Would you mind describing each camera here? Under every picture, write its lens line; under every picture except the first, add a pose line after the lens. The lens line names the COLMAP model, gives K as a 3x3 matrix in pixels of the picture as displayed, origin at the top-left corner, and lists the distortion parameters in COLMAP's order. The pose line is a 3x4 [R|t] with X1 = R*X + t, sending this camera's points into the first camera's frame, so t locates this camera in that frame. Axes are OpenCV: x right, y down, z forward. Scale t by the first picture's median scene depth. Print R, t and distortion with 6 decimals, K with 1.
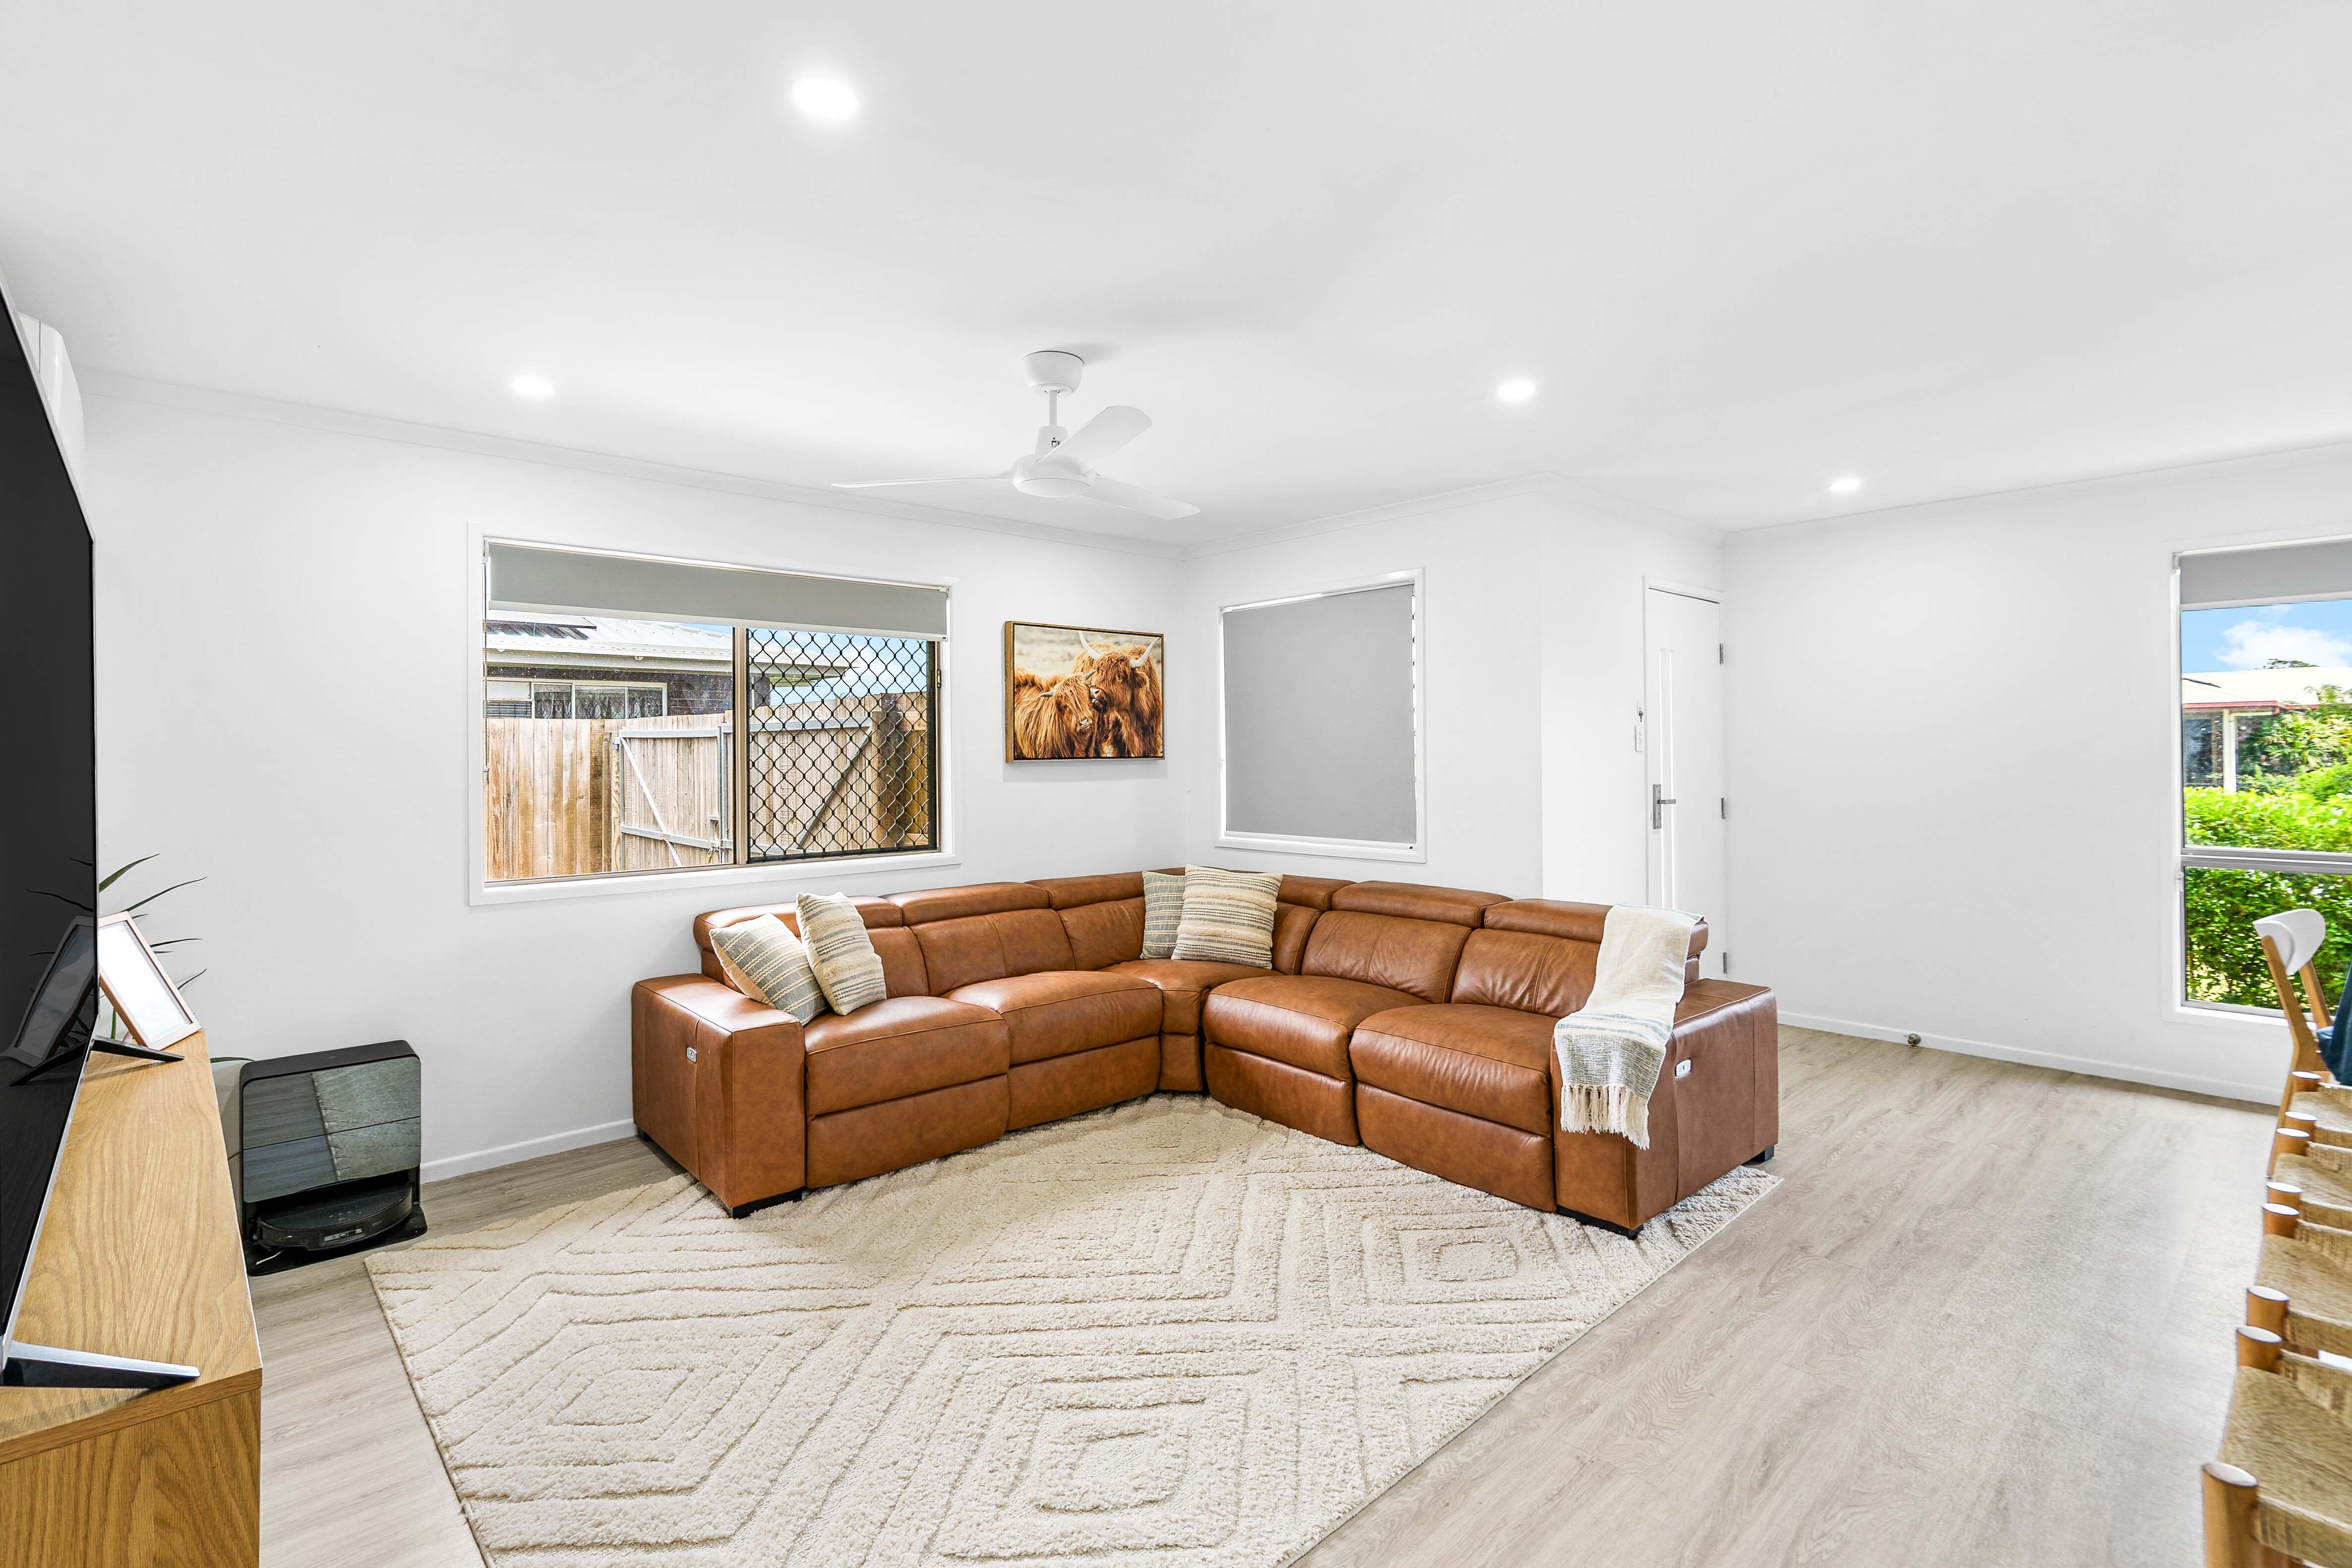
lens RADIAL K [[1086.3, 0, 1172.5], [0, 1086.3, 760.9], [0, 0, 1]] dist [-0.000010, 0.000001]
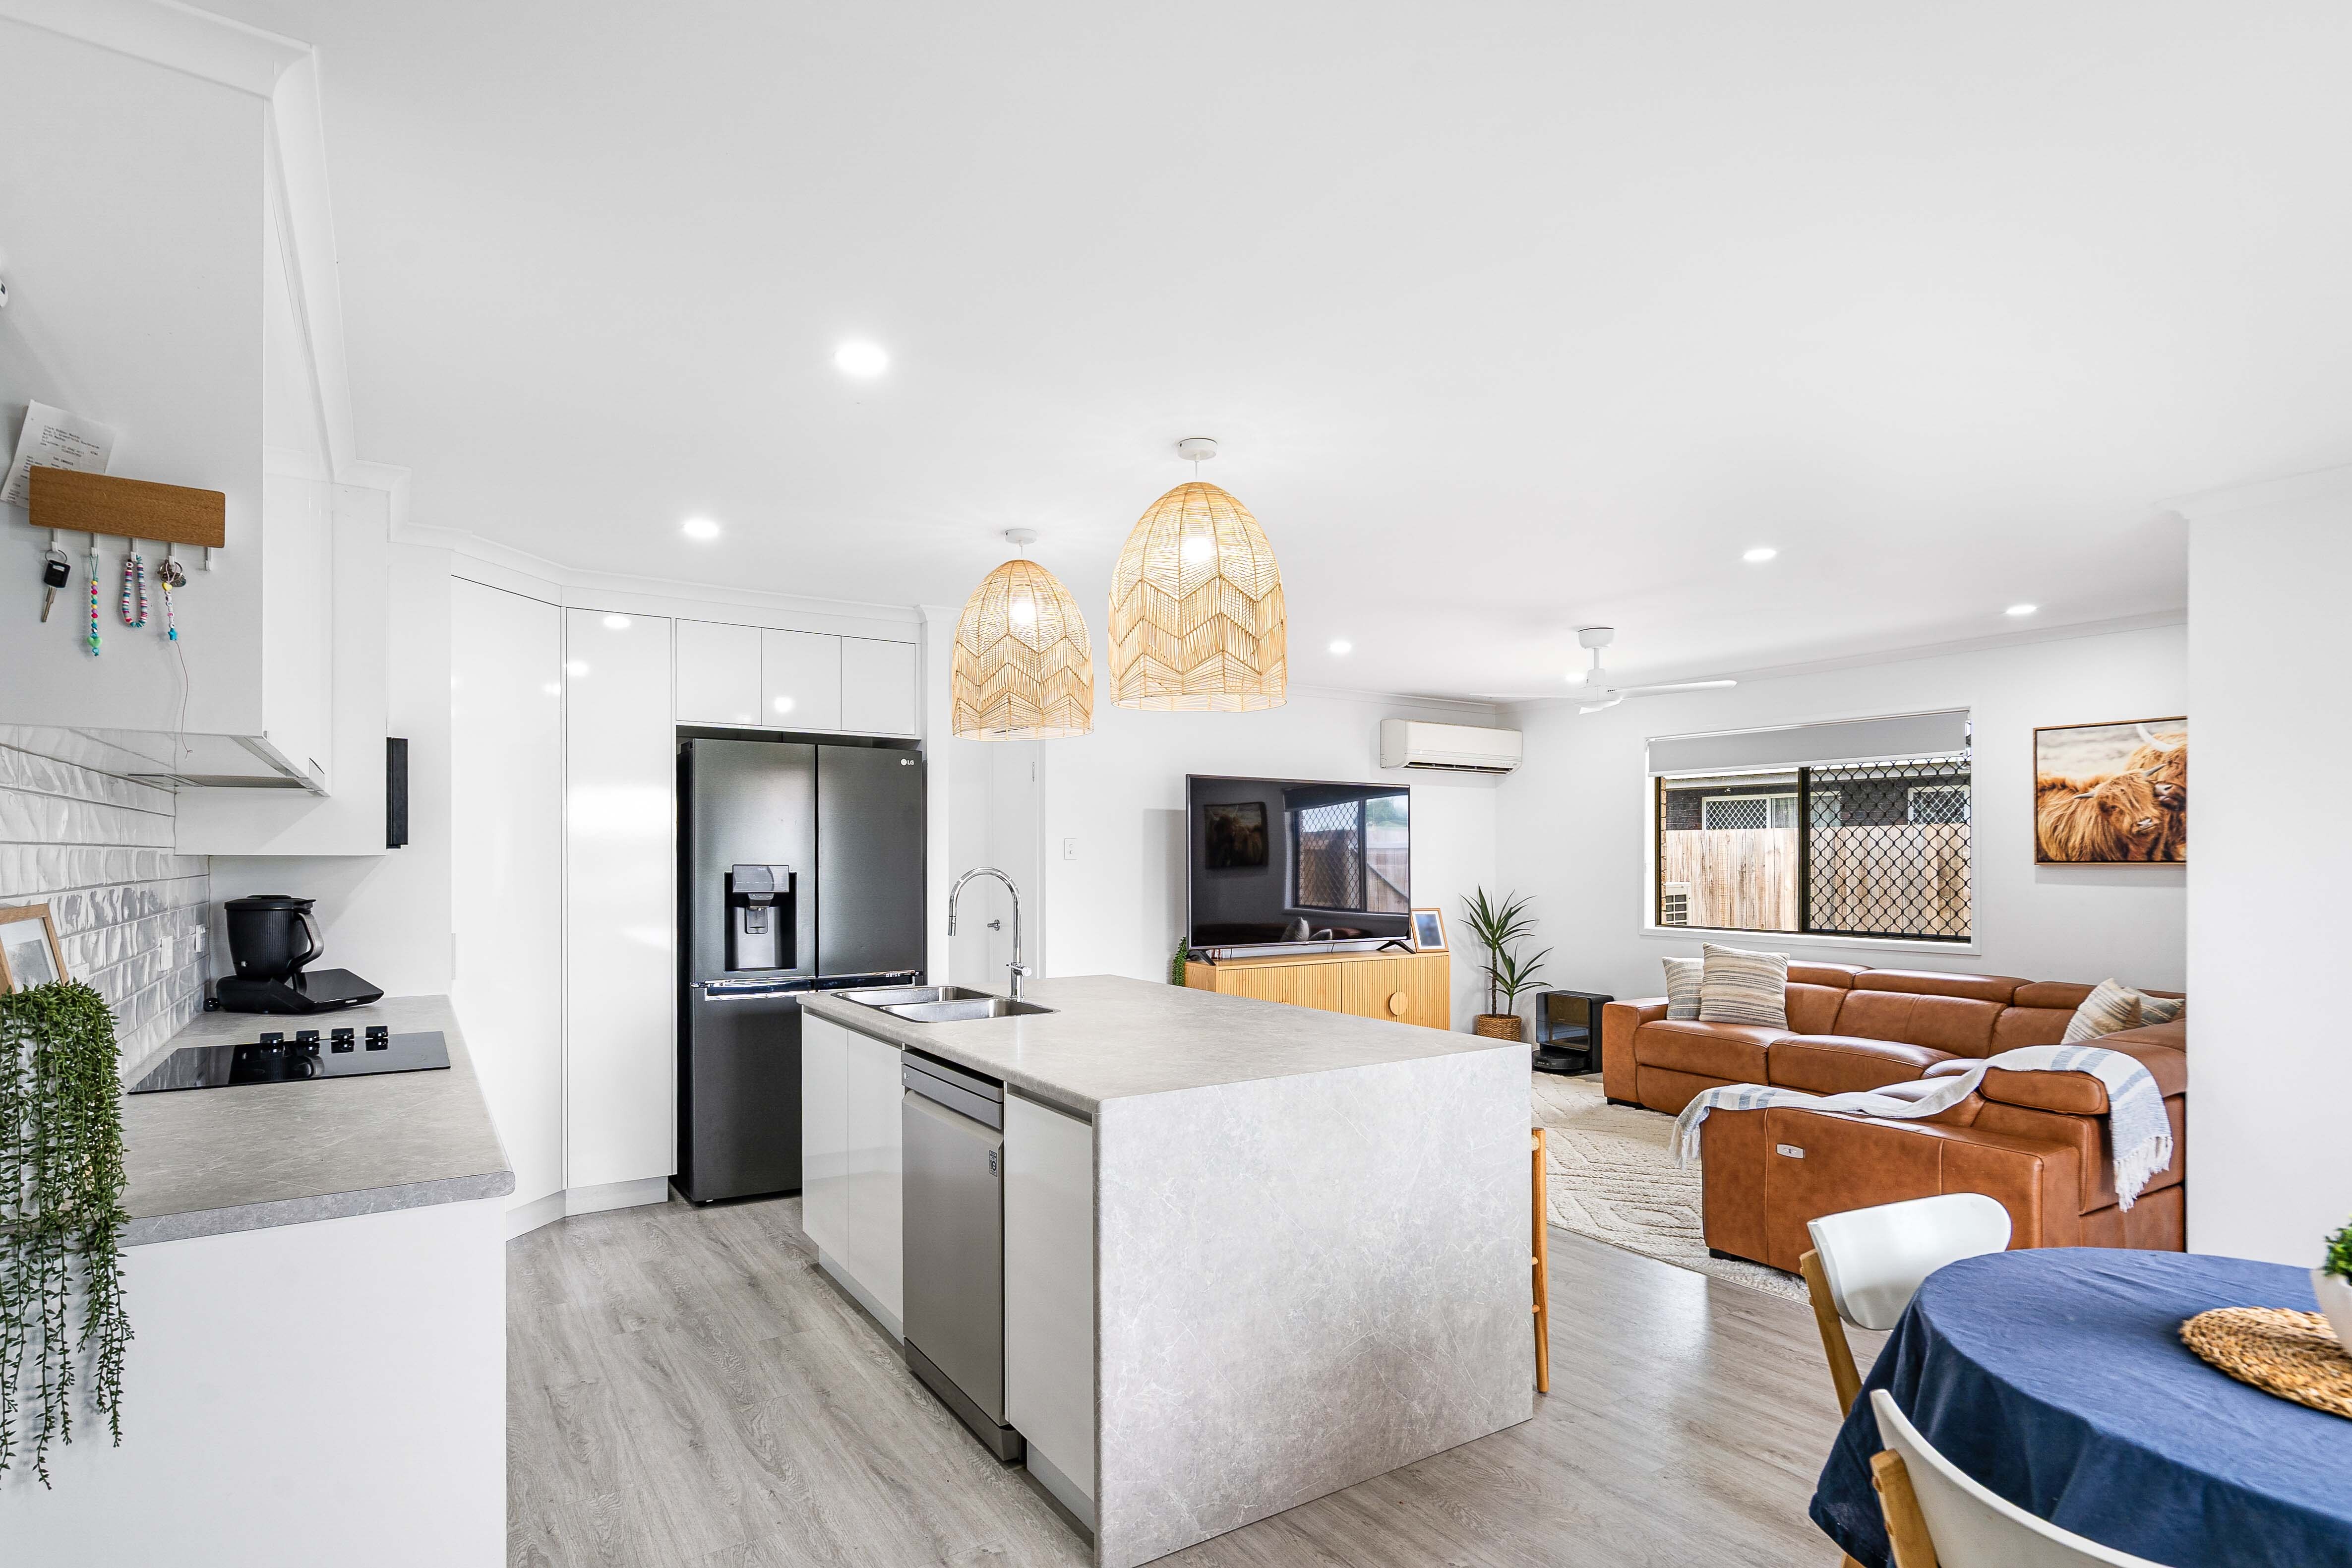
lens RADIAL K [[1176.8, 0, 1184.4], [0, 1176.8, 853.0], [0, 0, 1]] dist [0.000803, 0.000510]
pose [[-0.153677, 0.005326, -0.988107, 1.057025], [-0.002097, 0.999981, 0.005716, -0.014219], [0.988119, 0.002950, -0.153663, 0.361558]]
